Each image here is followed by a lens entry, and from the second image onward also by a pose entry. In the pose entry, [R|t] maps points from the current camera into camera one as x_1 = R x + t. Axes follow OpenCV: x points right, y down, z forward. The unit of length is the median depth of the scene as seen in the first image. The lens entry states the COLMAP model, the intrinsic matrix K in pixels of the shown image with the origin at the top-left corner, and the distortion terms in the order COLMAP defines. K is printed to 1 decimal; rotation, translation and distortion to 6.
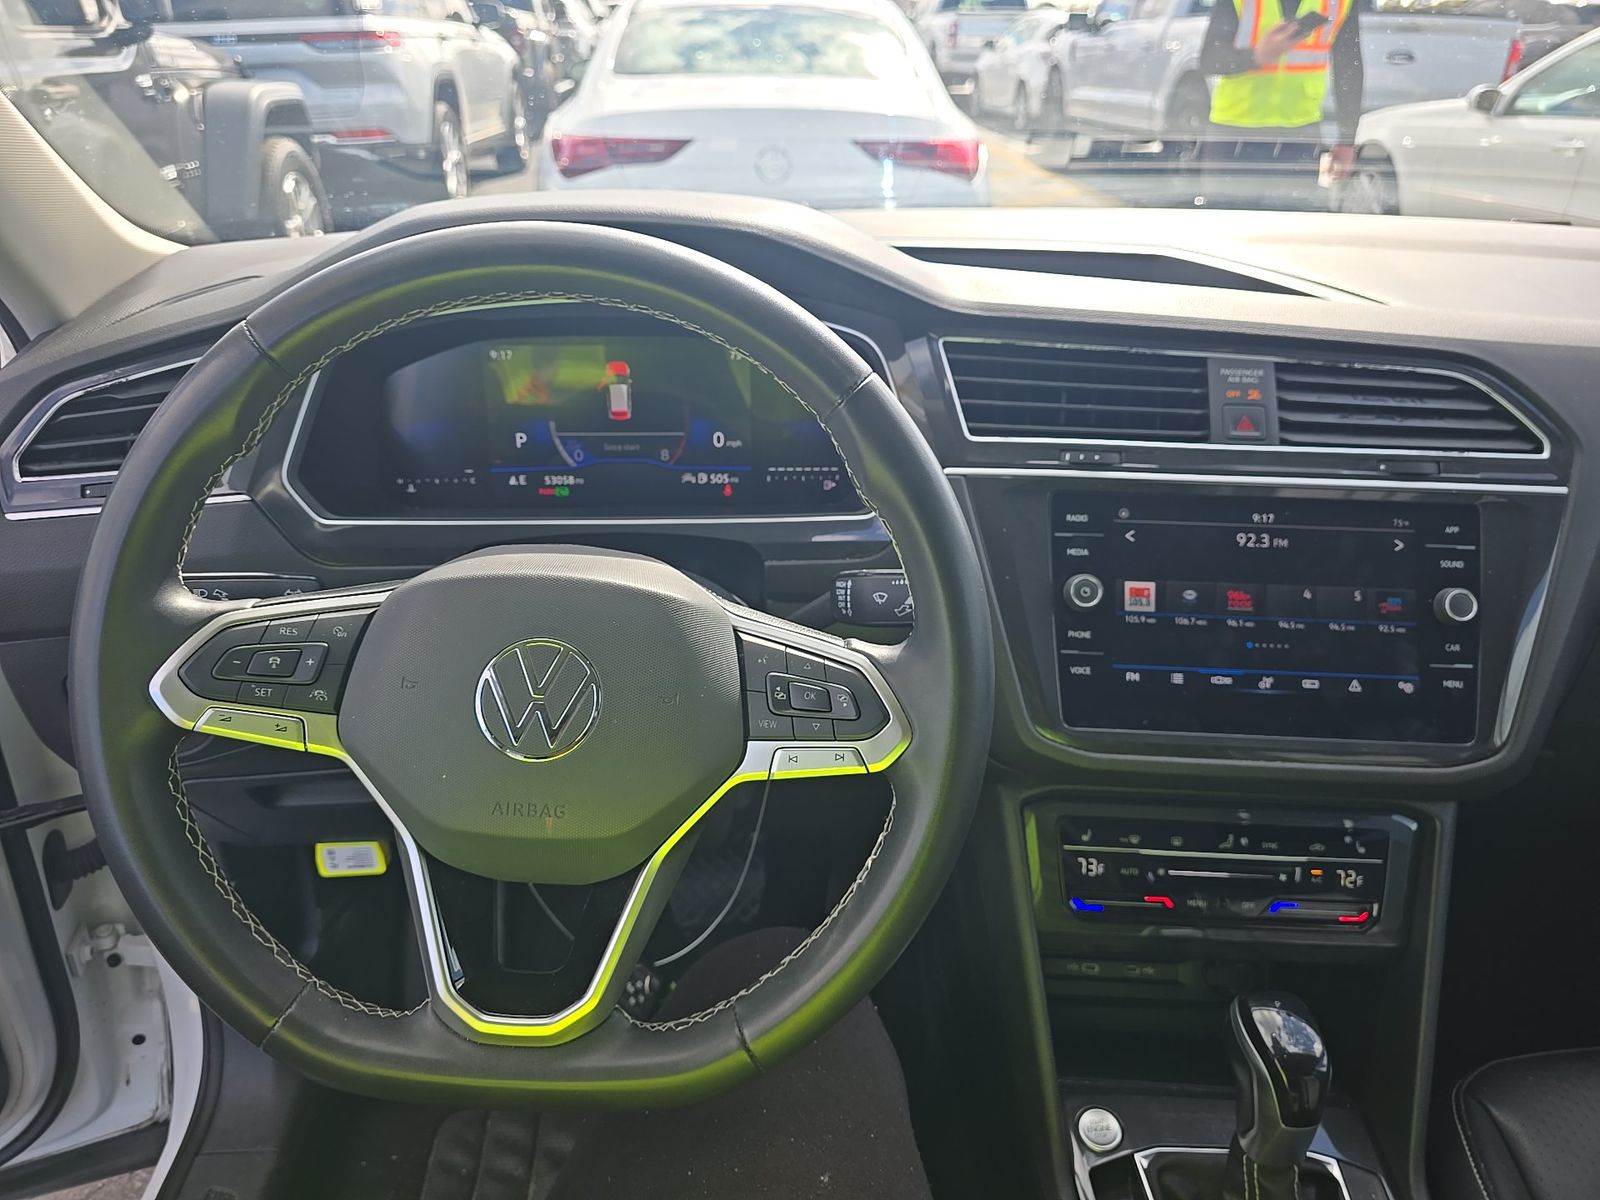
lens RADIAL K [[1067.0, 0, 793.4], [0, 1067.0, 597.1], [0, 0, 1]] dist [0.028891, -0.036461]
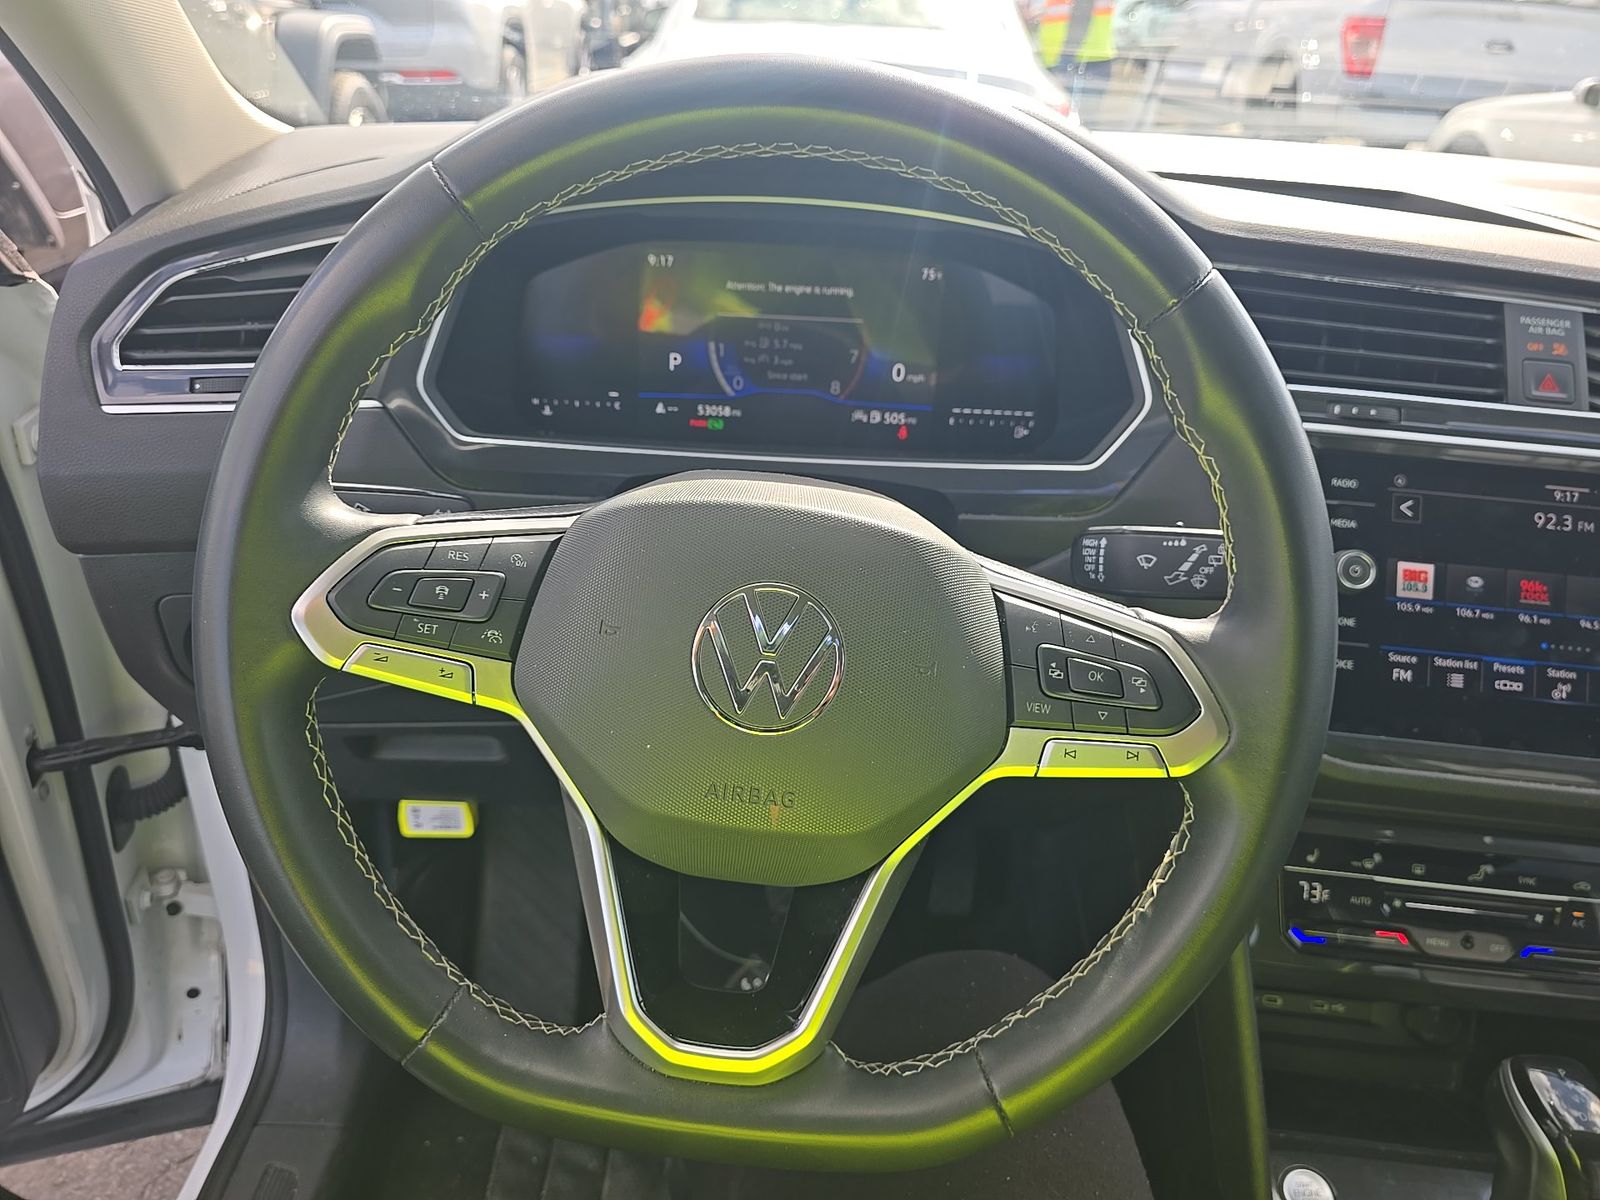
lens RADIAL K [[1067.0, 0, 791.3], [0, 1067.0, 595.2], [0, 0, 1]] dist [0.028891, -0.036461]
pose [[0.997815, 0.059895, -0.027886, -0.139264], [-0.059231, 0.997955, 0.024042, 0.019464], [0.029269, -0.022337, 0.999322, 0.140634]]
